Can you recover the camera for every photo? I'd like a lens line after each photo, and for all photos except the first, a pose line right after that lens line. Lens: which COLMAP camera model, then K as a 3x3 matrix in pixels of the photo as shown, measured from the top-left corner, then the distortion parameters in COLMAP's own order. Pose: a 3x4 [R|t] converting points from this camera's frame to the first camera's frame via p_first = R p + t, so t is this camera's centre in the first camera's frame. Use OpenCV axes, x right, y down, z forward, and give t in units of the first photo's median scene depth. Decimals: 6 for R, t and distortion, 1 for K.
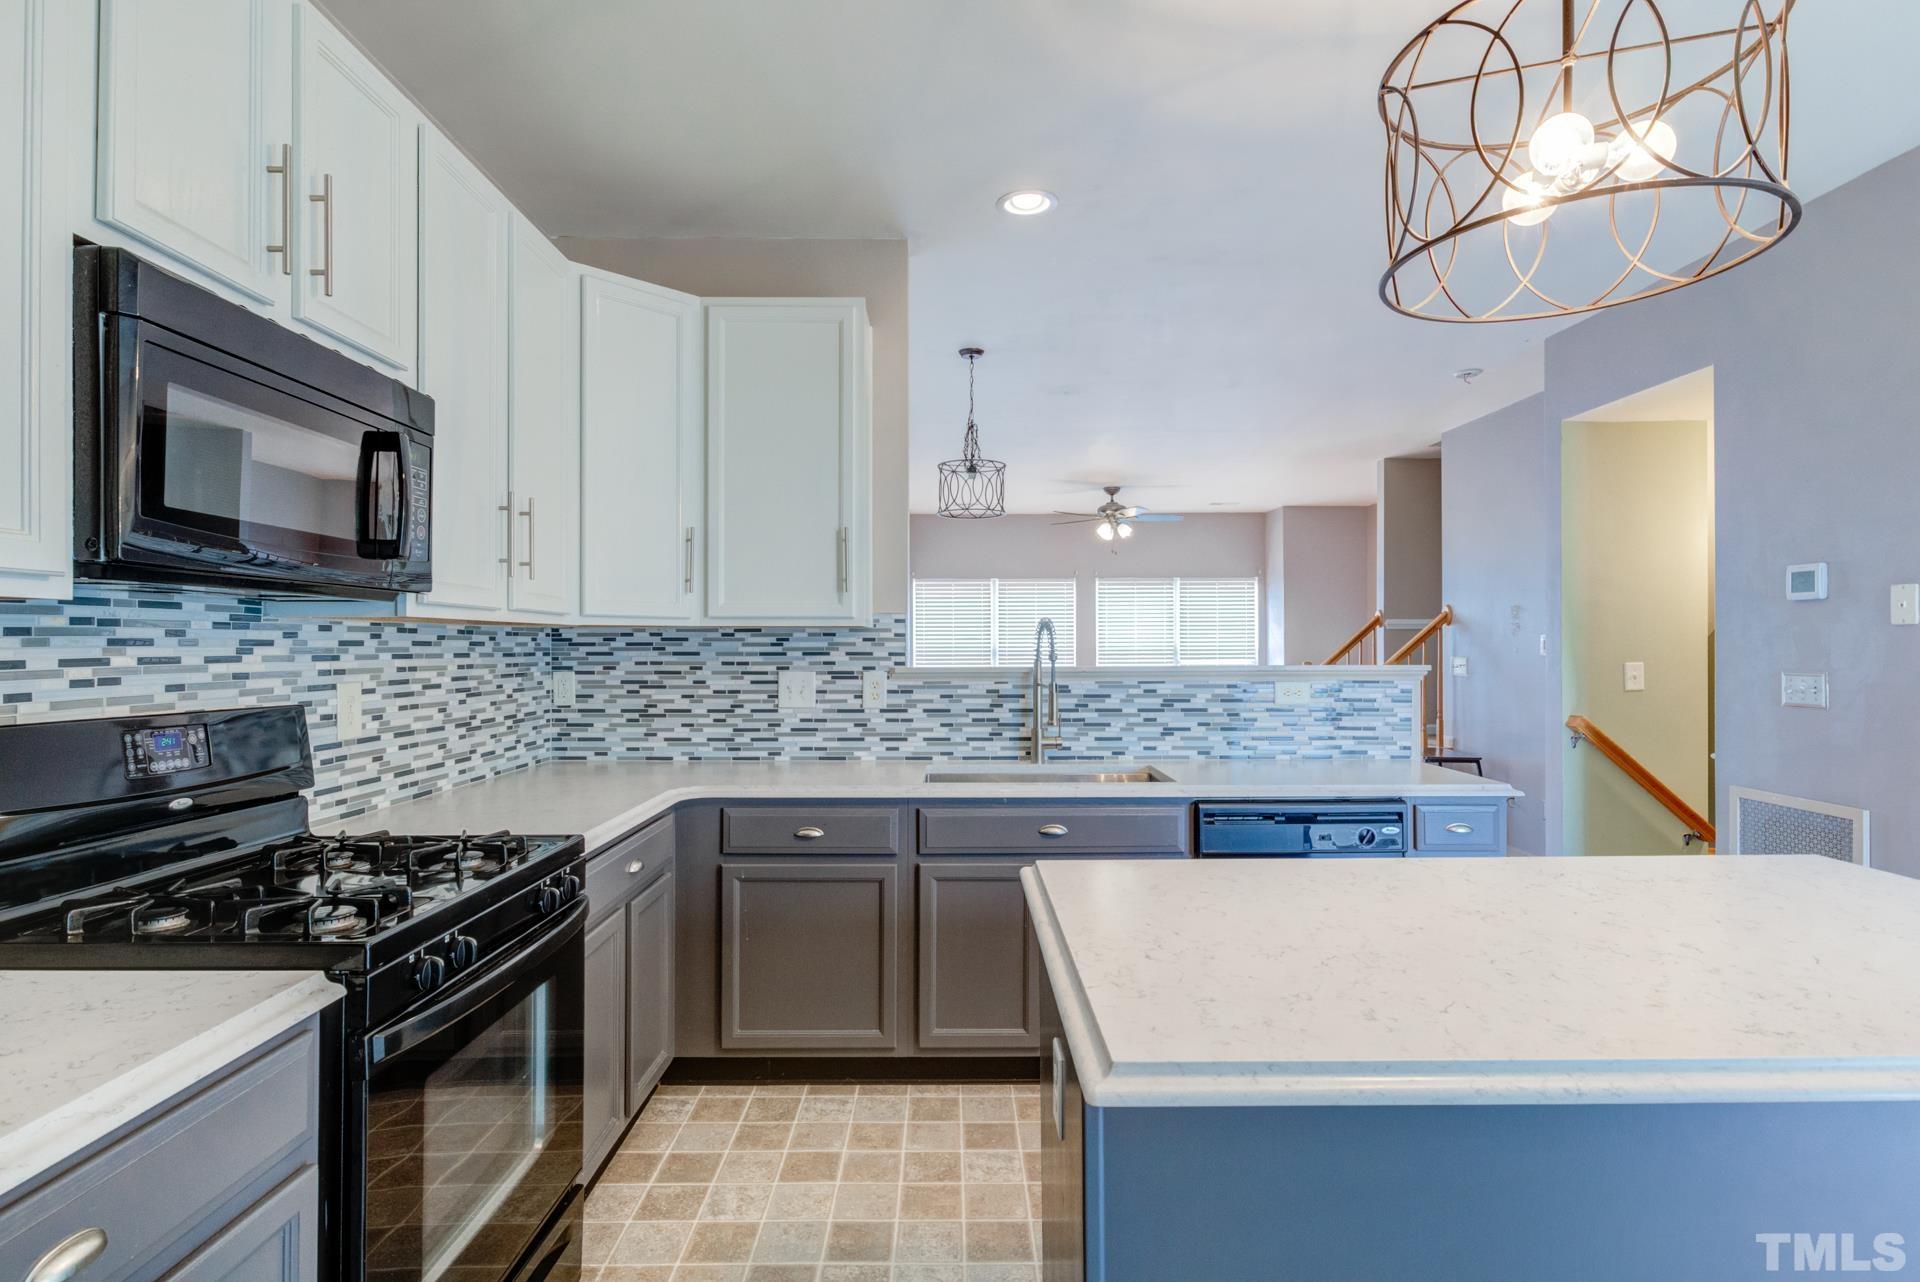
lens RADIAL K [[971.1, 0, 949.5], [0, 971.1, 641.1], [0, 0, 1]] dist [-0.000647, -0.001828]
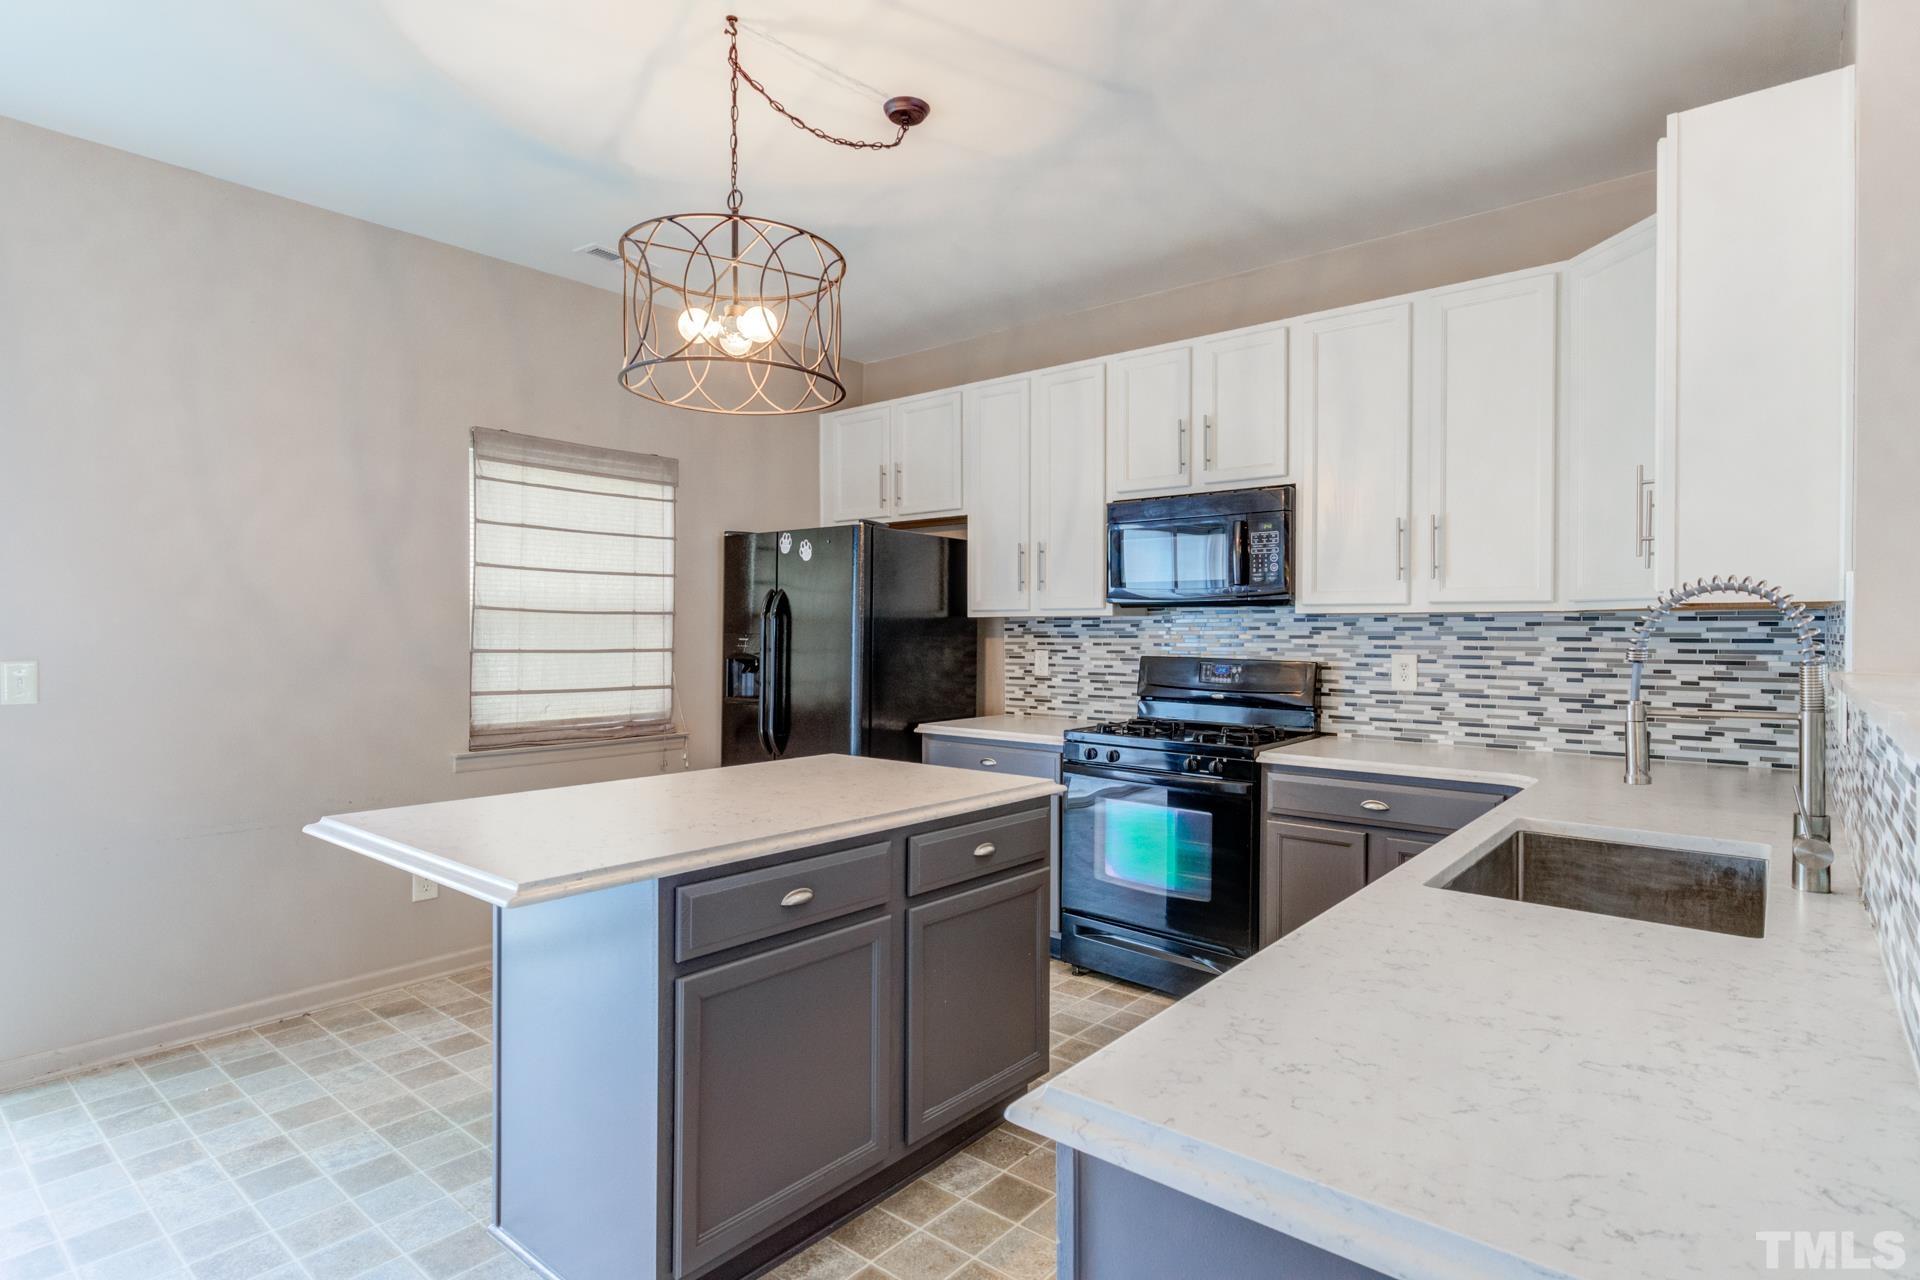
lens RADIAL K [[971.1, 0, 961.8], [0, 971.1, 640.1], [0, 0, 1]] dist [-0.000647, -0.001828]
pose [[-0.636632, 0.009198, -0.771113, 0.865497], [0.002362, 0.999947, 0.009978, 0.002758], [0.771164, 0.004531, -0.636620, 1.215210]]
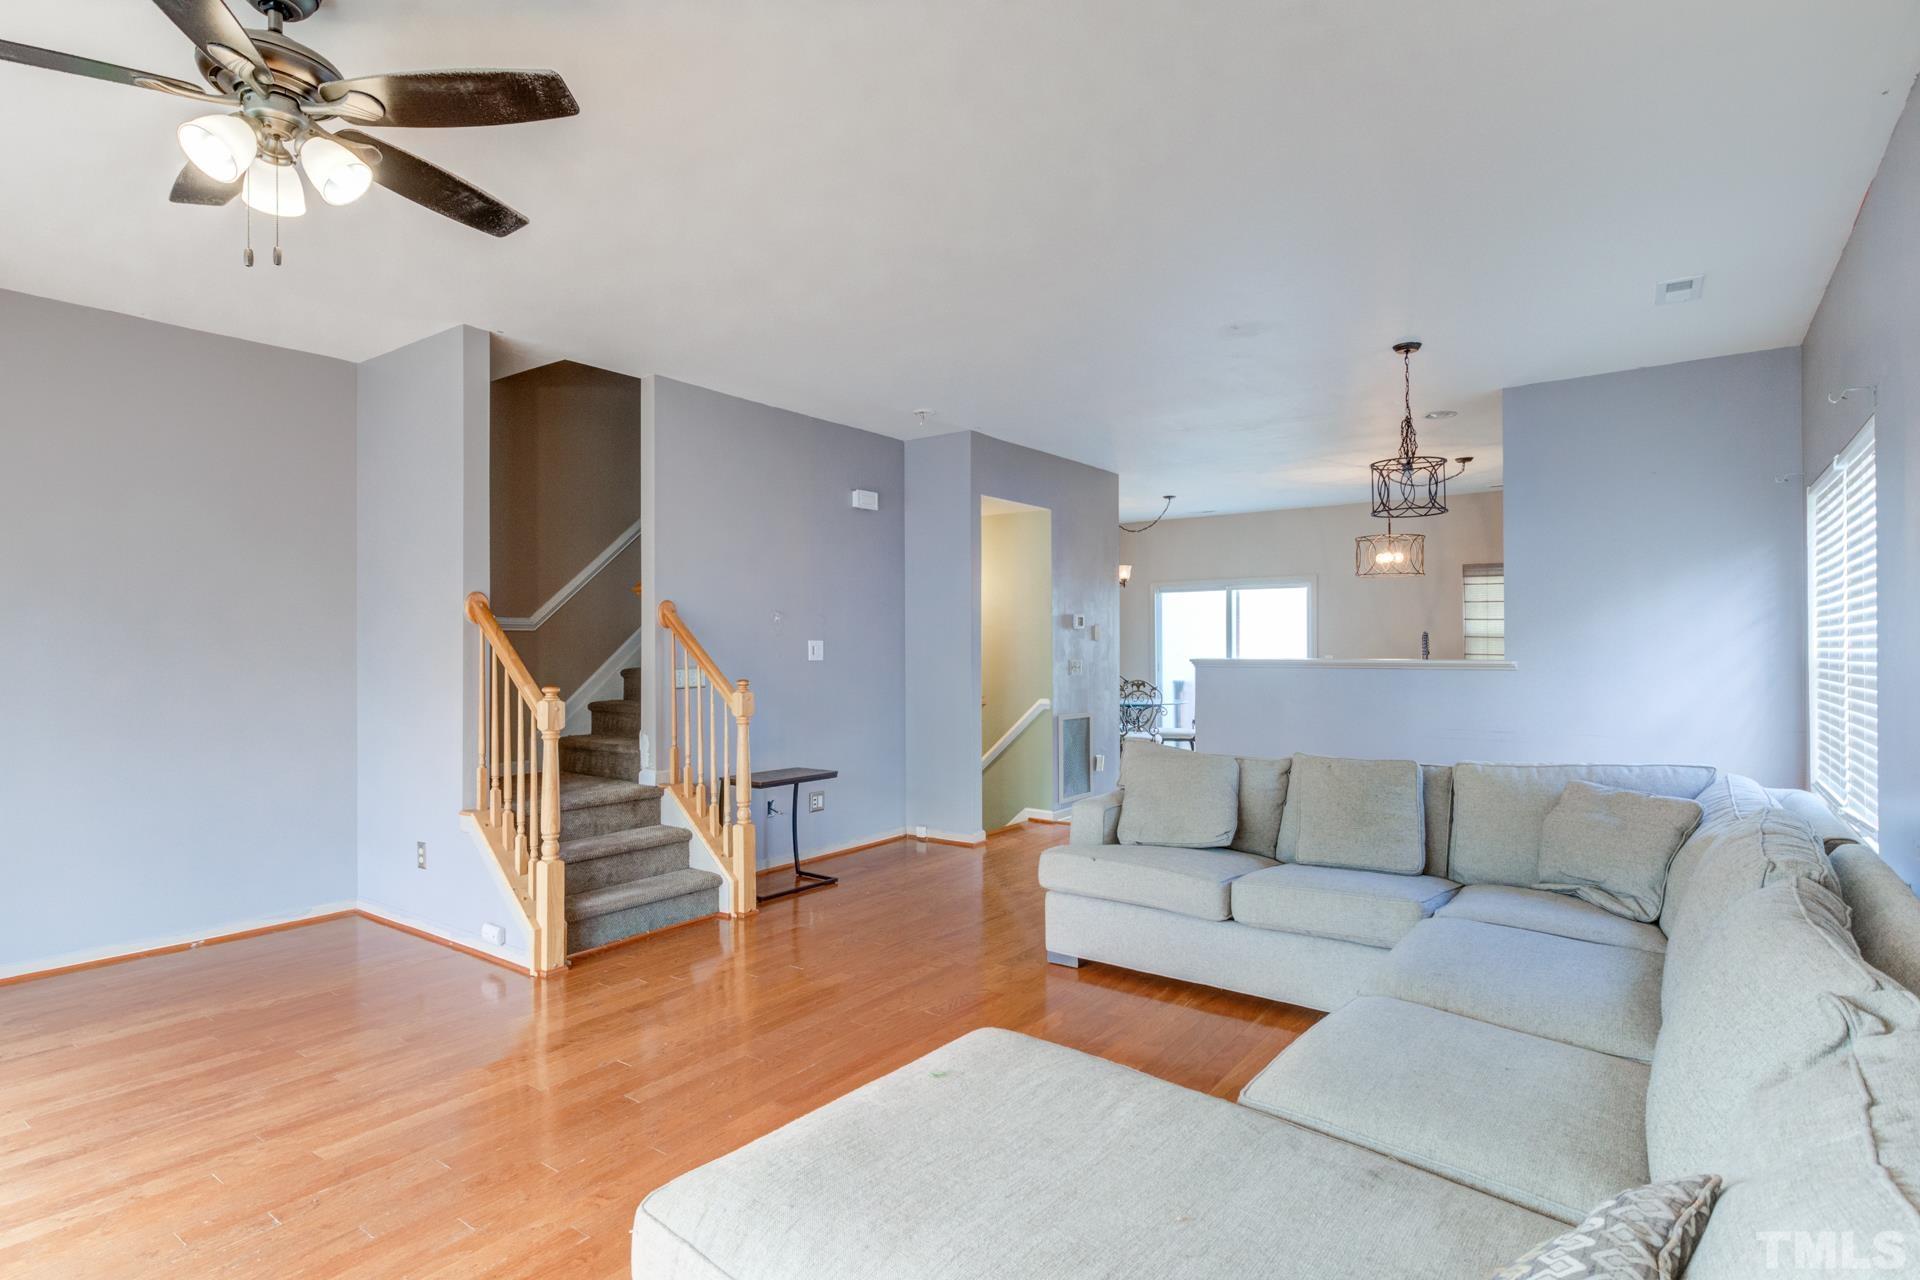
lens RADIAL K [[971.1, 0, 951.6], [0, 971.1, 640.0], [0, 0, 1]] dist [-0.000647, -0.001828]
pose [[-0.811349, 0.009505, 0.584485, -0.286418], [0.005315, 0.999946, -0.008883, 0.002143], [-0.584538, -0.004100, -0.811356, 3.652149]]
